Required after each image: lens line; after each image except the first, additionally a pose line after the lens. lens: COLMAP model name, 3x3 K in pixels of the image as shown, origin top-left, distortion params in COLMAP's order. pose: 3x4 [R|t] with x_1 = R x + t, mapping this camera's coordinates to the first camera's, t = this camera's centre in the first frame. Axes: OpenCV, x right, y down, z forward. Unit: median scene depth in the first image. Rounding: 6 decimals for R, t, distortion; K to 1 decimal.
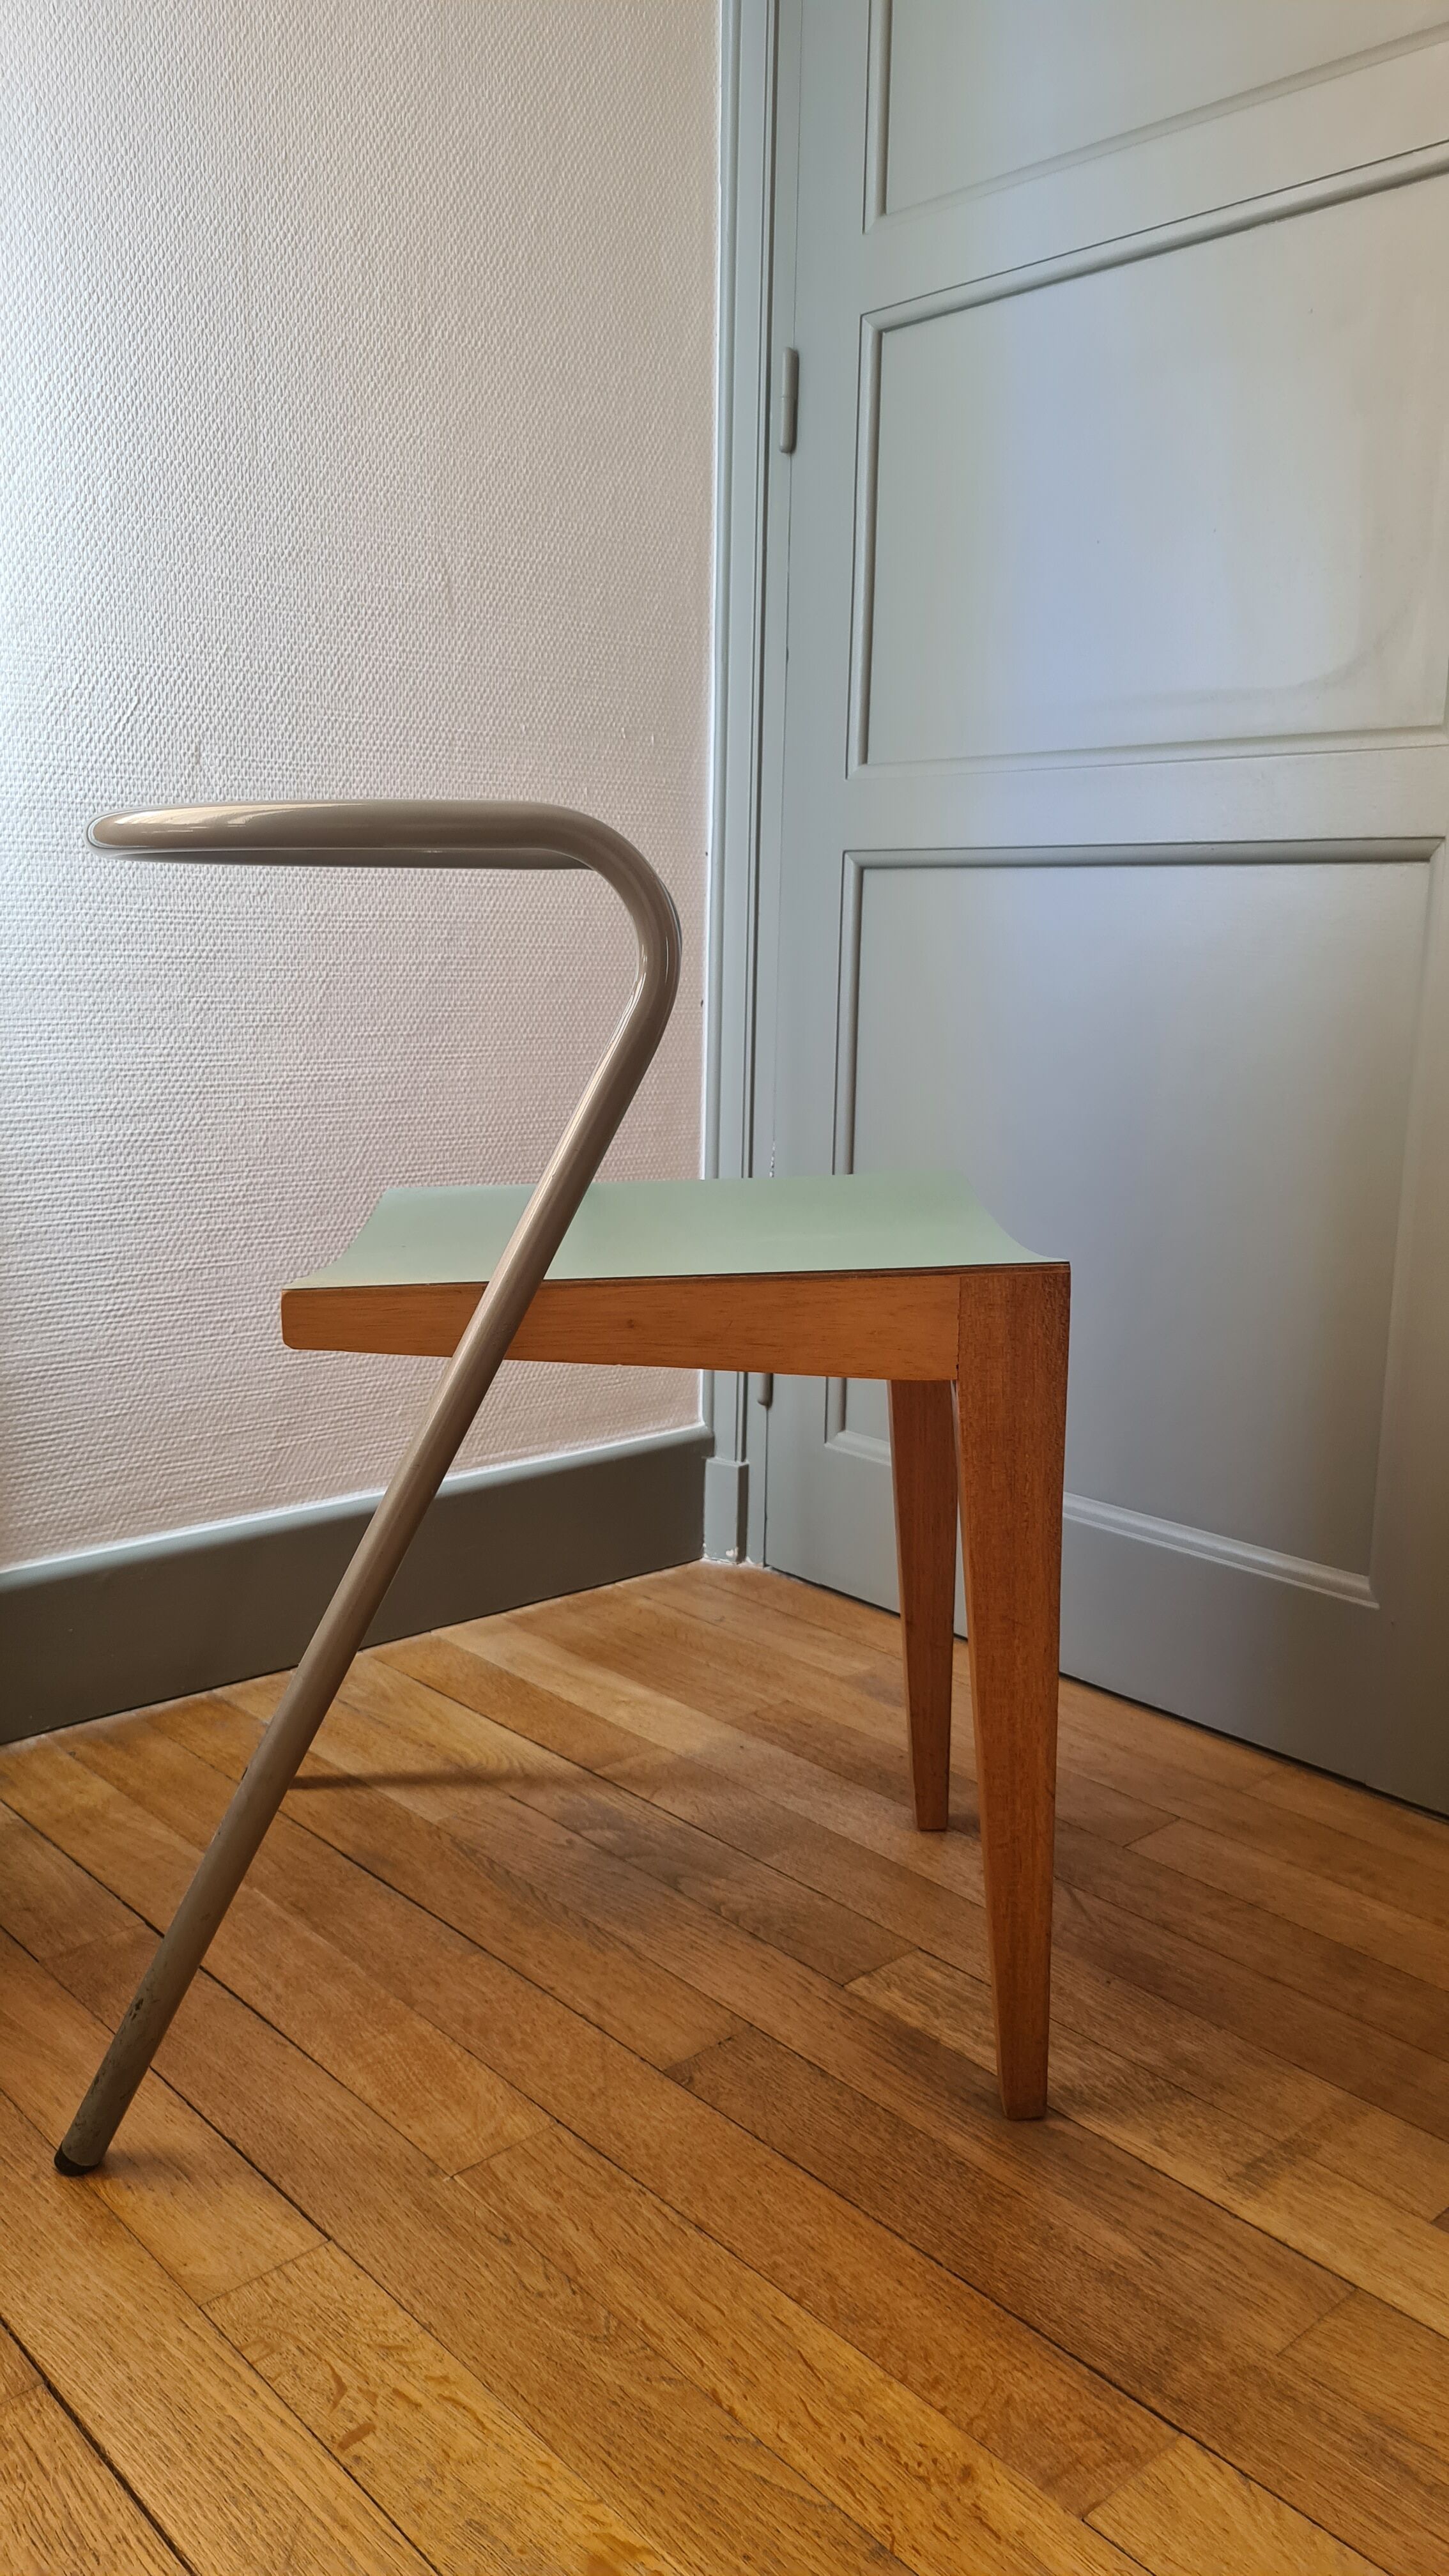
lens RADIAL K [[2004.3, 0, 724.5], [0, 2004.3, 1288.0], [0, 0, 1]] dist [0.013844, -0.000758]
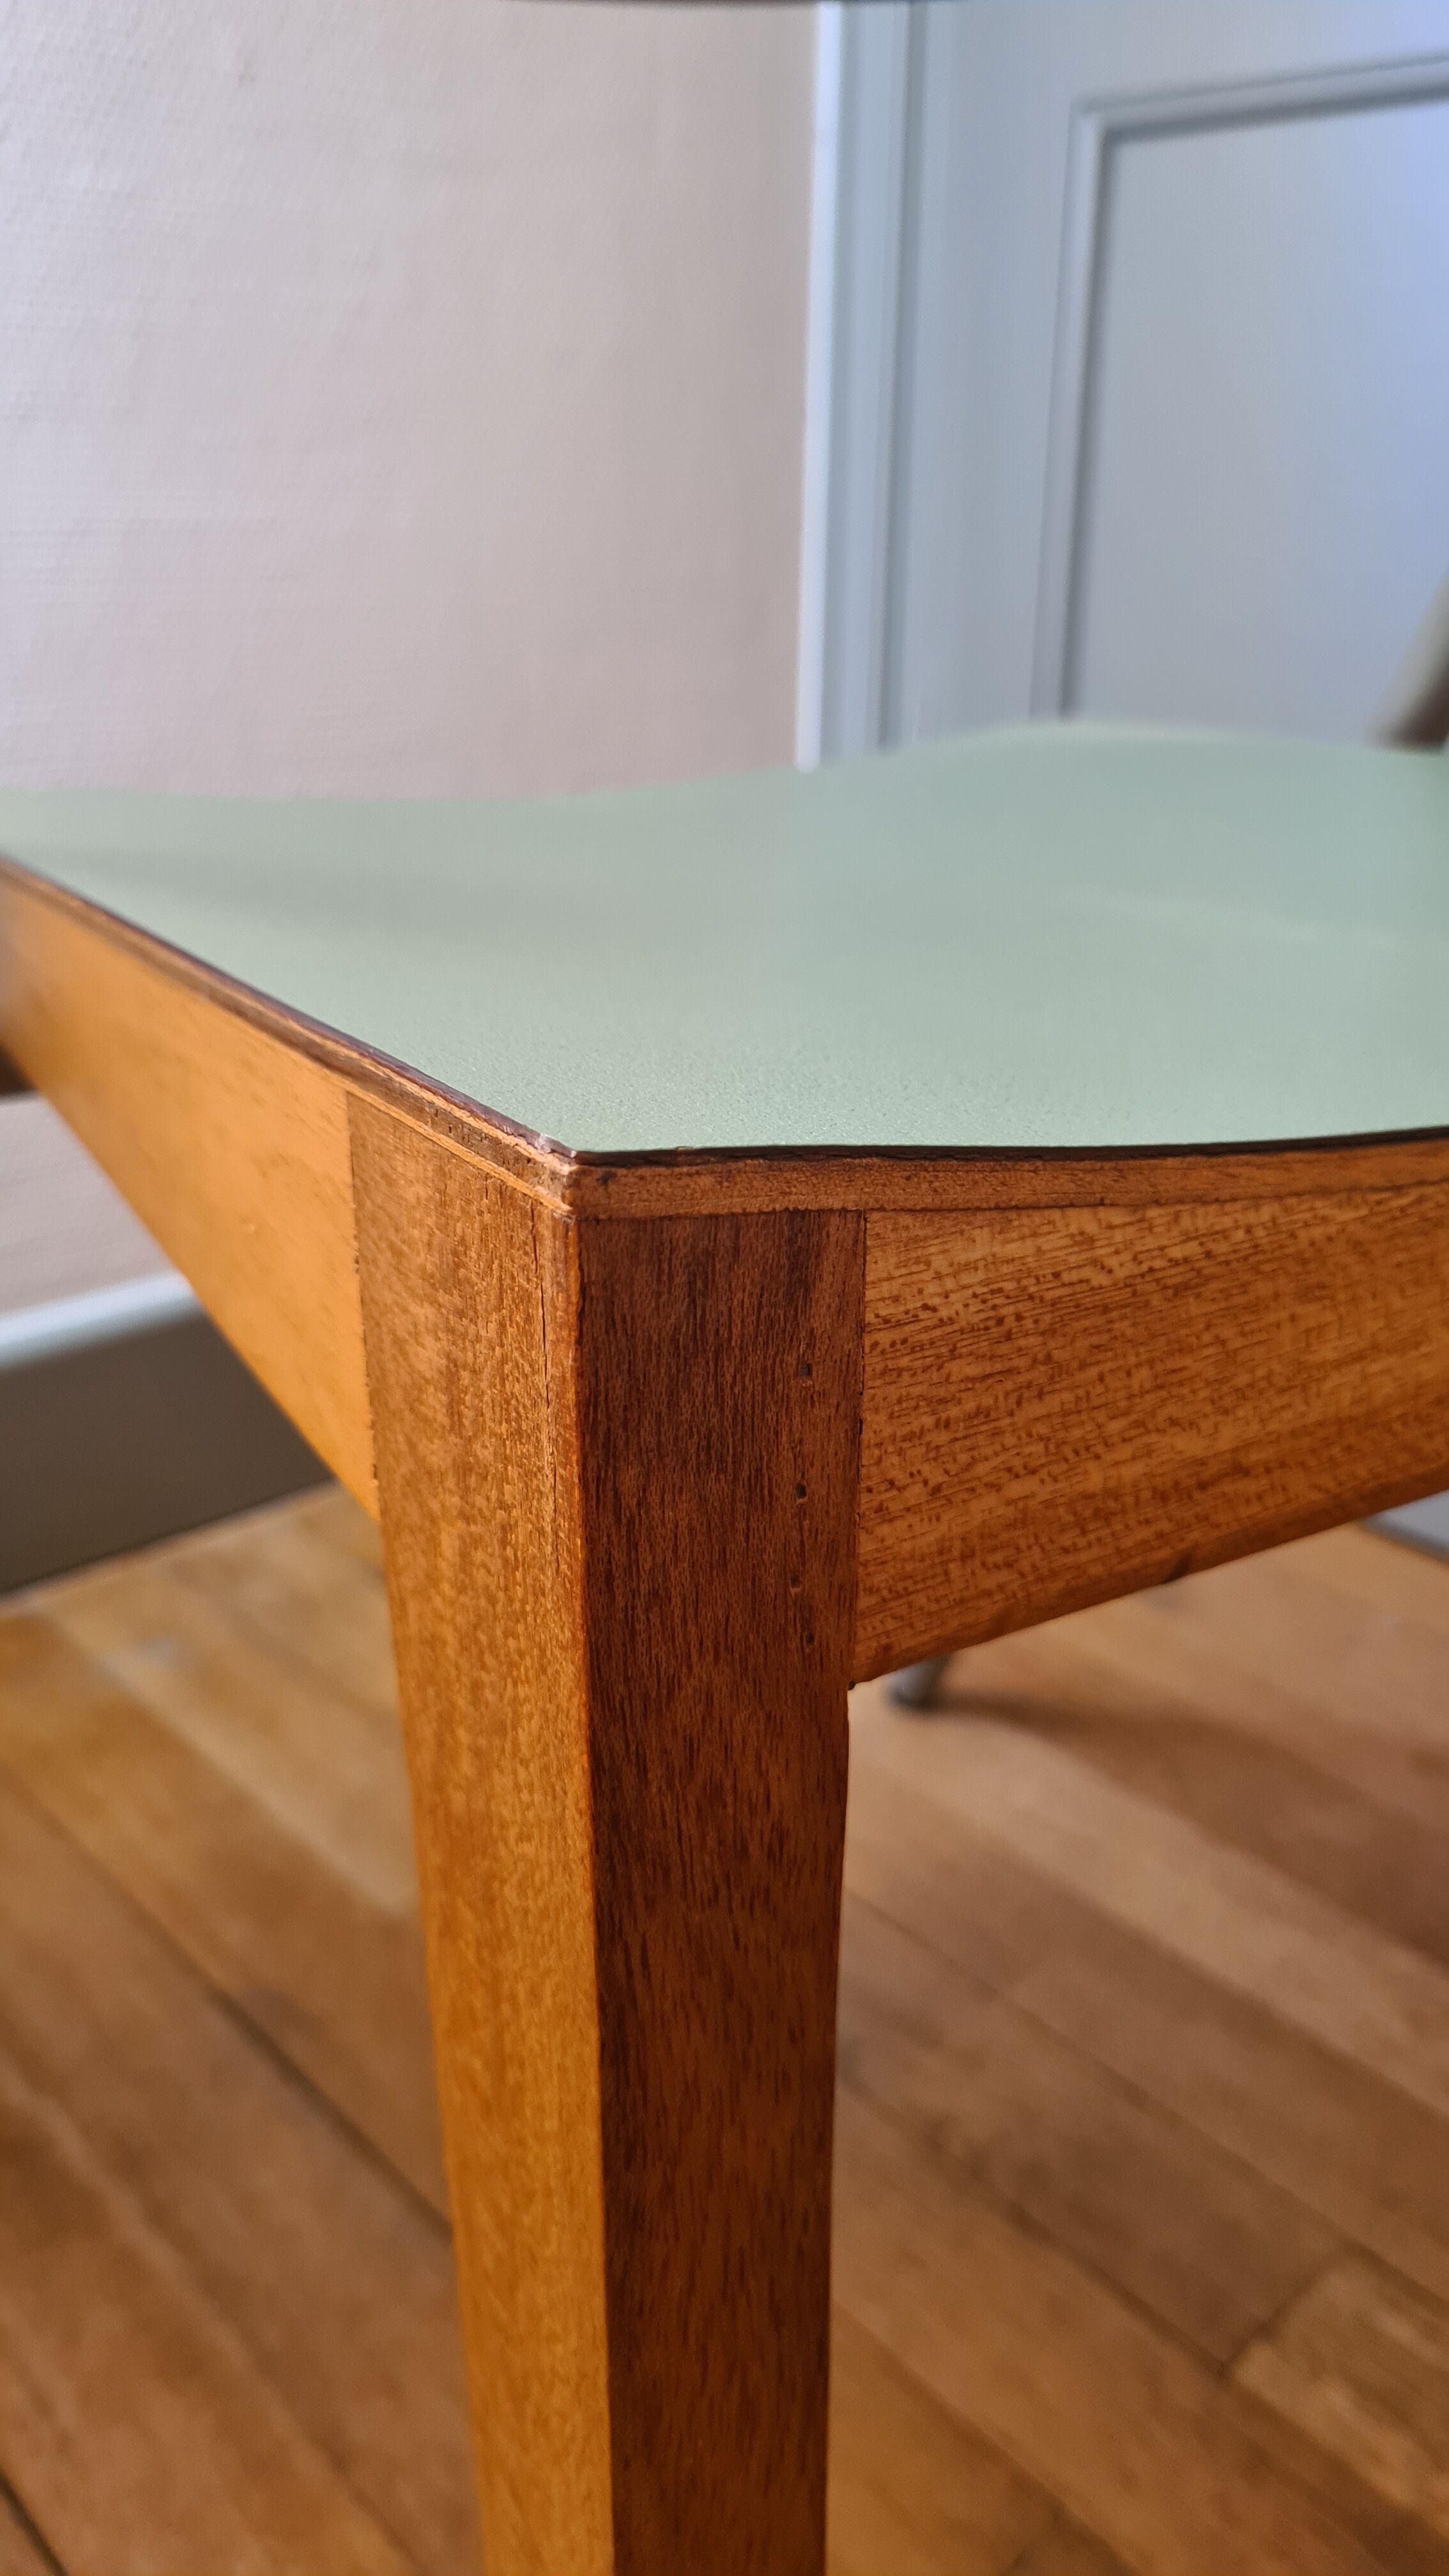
lens RADIAL K [[2106.9, 0, 724.5], [0, 2106.9, 1288.0], [0, 0, 1]] dist [-0.013211, -0.009617]
pose [[0.999974, -0.007093, 0.001320, -0.073252], [0.006721, 0.982304, 0.187173, -0.009922], [-0.002625, -0.187160, 0.982326, 0.649111]]
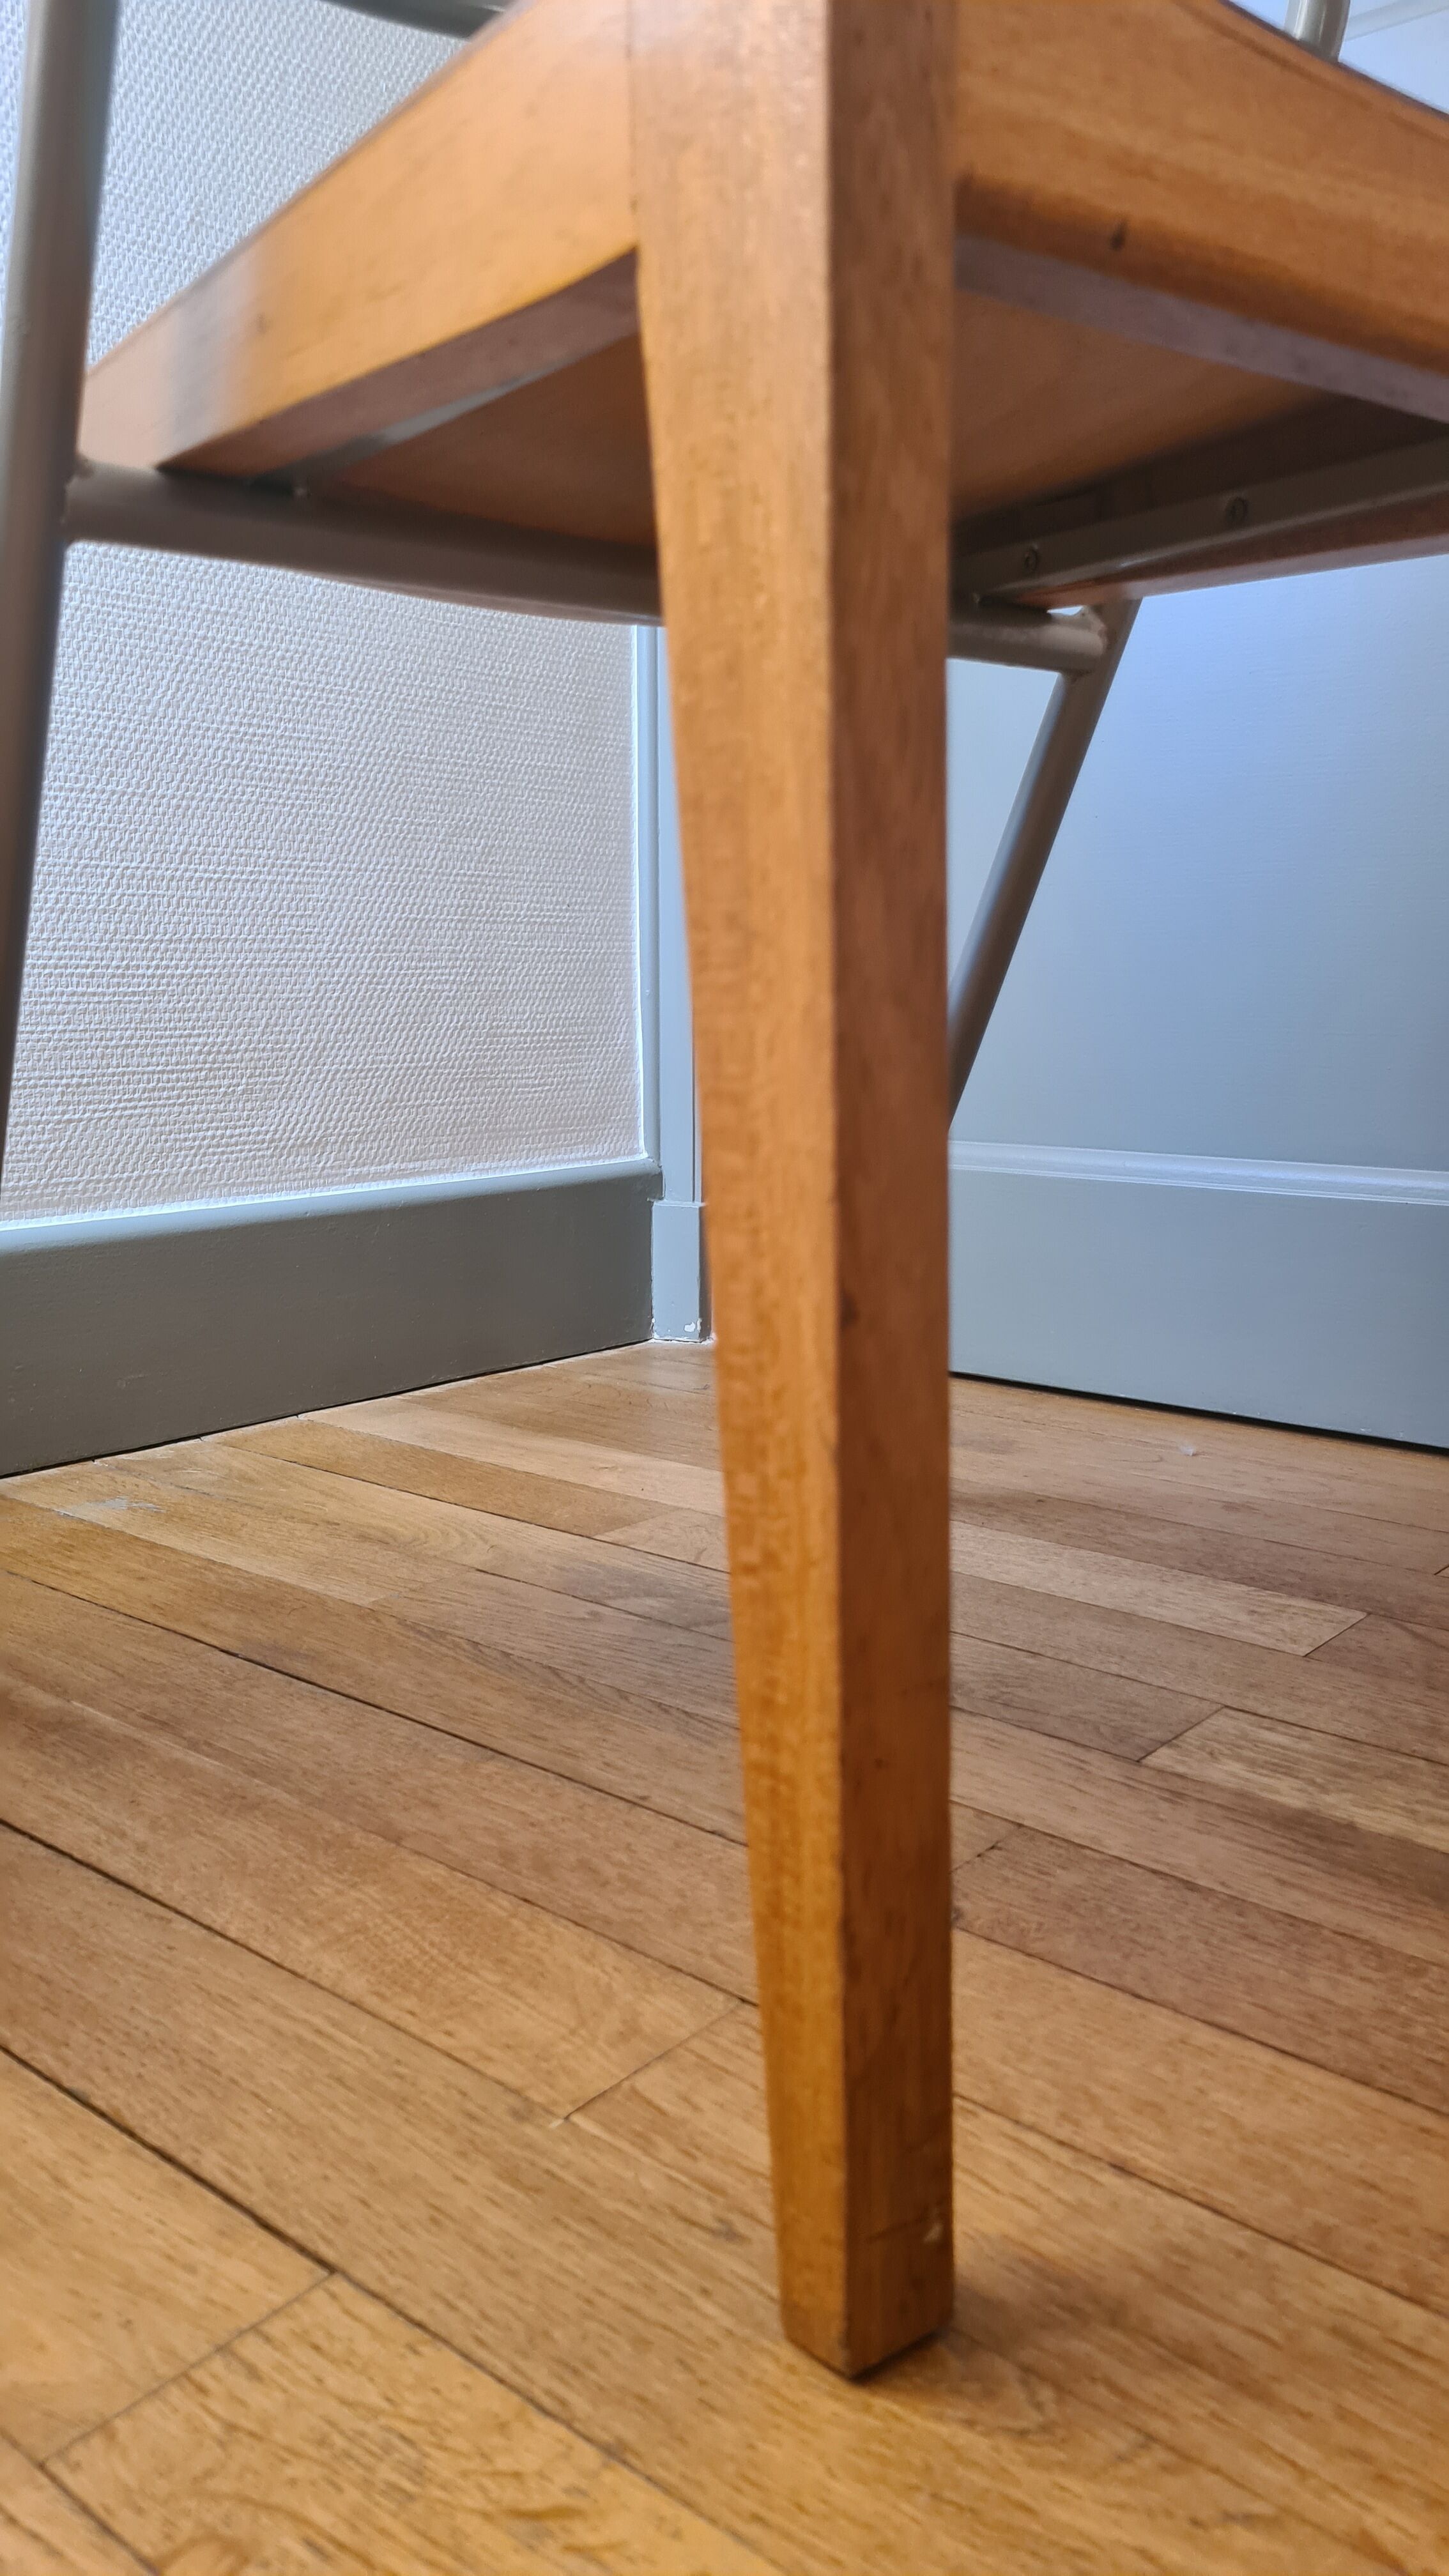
lens RADIAL K [[2004.3, 0, 724.5], [0, 2004.3, 1288.0], [0, 0, 1]] dist [0.013844, -0.000758]
pose [[0.991506, -0.042838, 0.122803, -0.147516], [0.044930, 0.998888, -0.014314, 0.253770], [-0.122053, 0.019710, 0.992328, 0.518769]]
